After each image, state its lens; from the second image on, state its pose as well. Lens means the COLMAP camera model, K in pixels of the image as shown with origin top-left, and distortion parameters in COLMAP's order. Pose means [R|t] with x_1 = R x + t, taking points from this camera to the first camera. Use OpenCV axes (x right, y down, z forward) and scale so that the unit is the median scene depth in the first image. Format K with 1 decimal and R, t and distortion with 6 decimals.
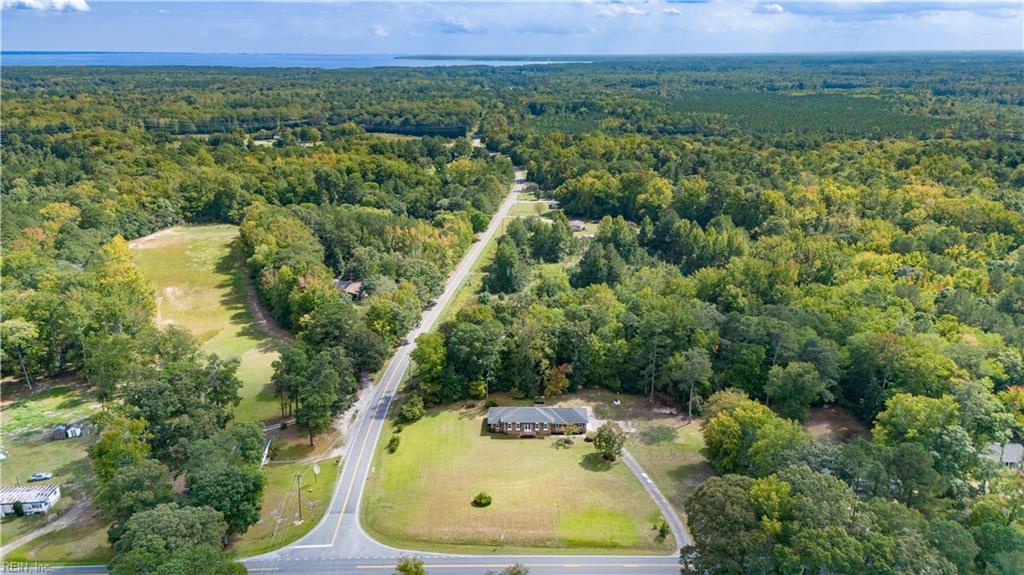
lens RADIAL K [[753.3, 0, 508.3], [0, 753.3, 277.8], [0, 0, 1]] dist [0.119515, -0.128295]
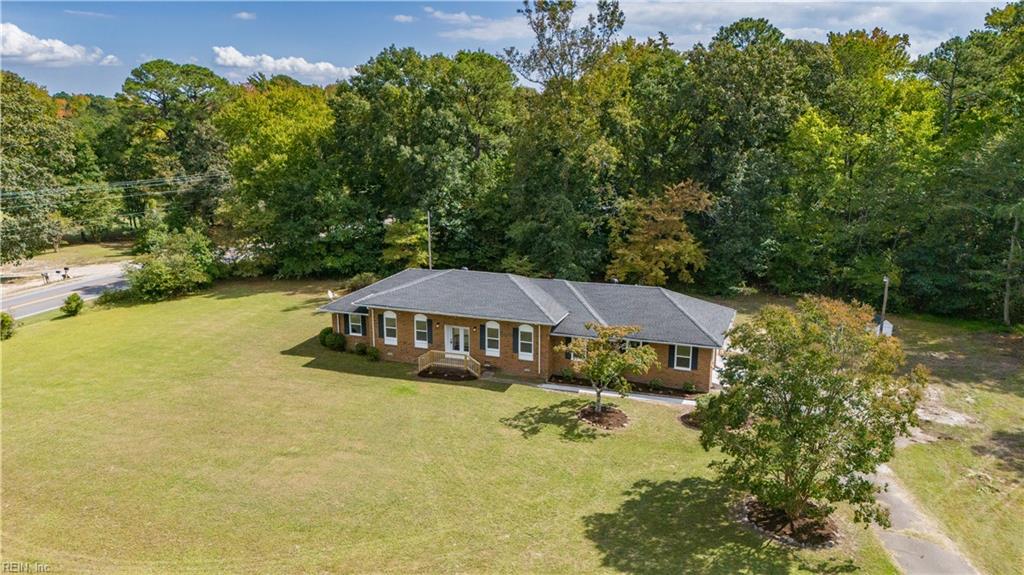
lens RADIAL K [[753.3, 0, 508.3], [0, 753.3, 277.8], [0, 0, 1]] dist [0.119515, -0.128295]
pose [[0.942623, 0.072631, -0.325863, 0.108020], [-0.092593, 0.994634, -0.046153, 0.171347], [0.320762, 0.073677, 0.944290, 0.709300]]
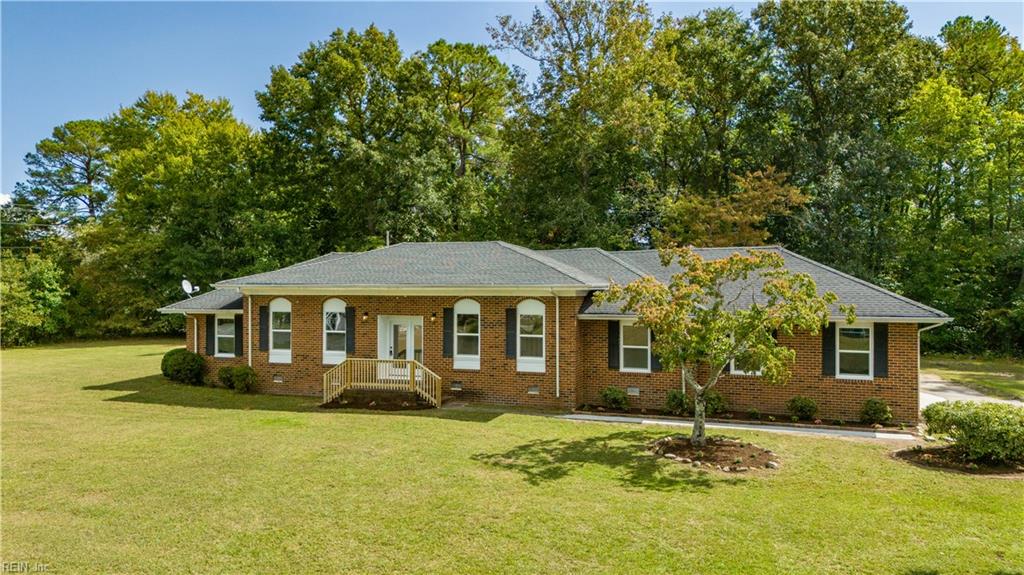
lens RADIAL K [[753.3, 0, 508.3], [0, 753.3, 277.8], [0, 0, 1]] dist [0.119515, -0.128295]
pose [[0.942412, -0.002889, -0.334443, 0.078197], [-0.091866, 0.959266, -0.267151, 0.200589], [0.321591, 0.282491, 0.903758, 0.810895]]
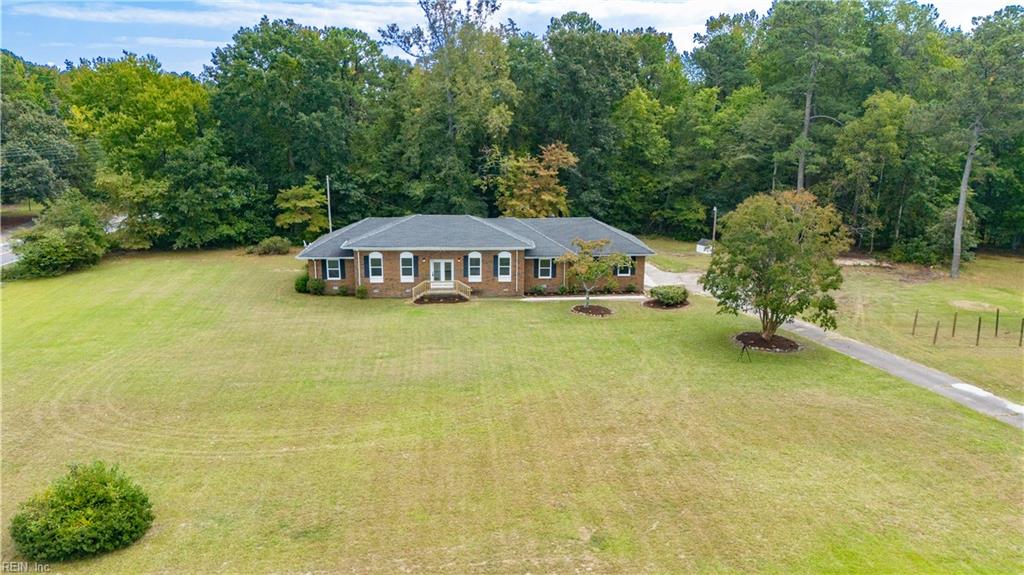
lens RADIAL K [[760.8, 0, 512.0], [0, 760.8, 287.5], [0, 0, 1]] dist [0.063377, -0.004635]
pose [[0.997569, -0.008667, 0.069140, 0.029392], [0.012158, 0.998664, -0.050223, 0.199240], [-0.068613, 0.050941, 0.996342, 0.656113]]
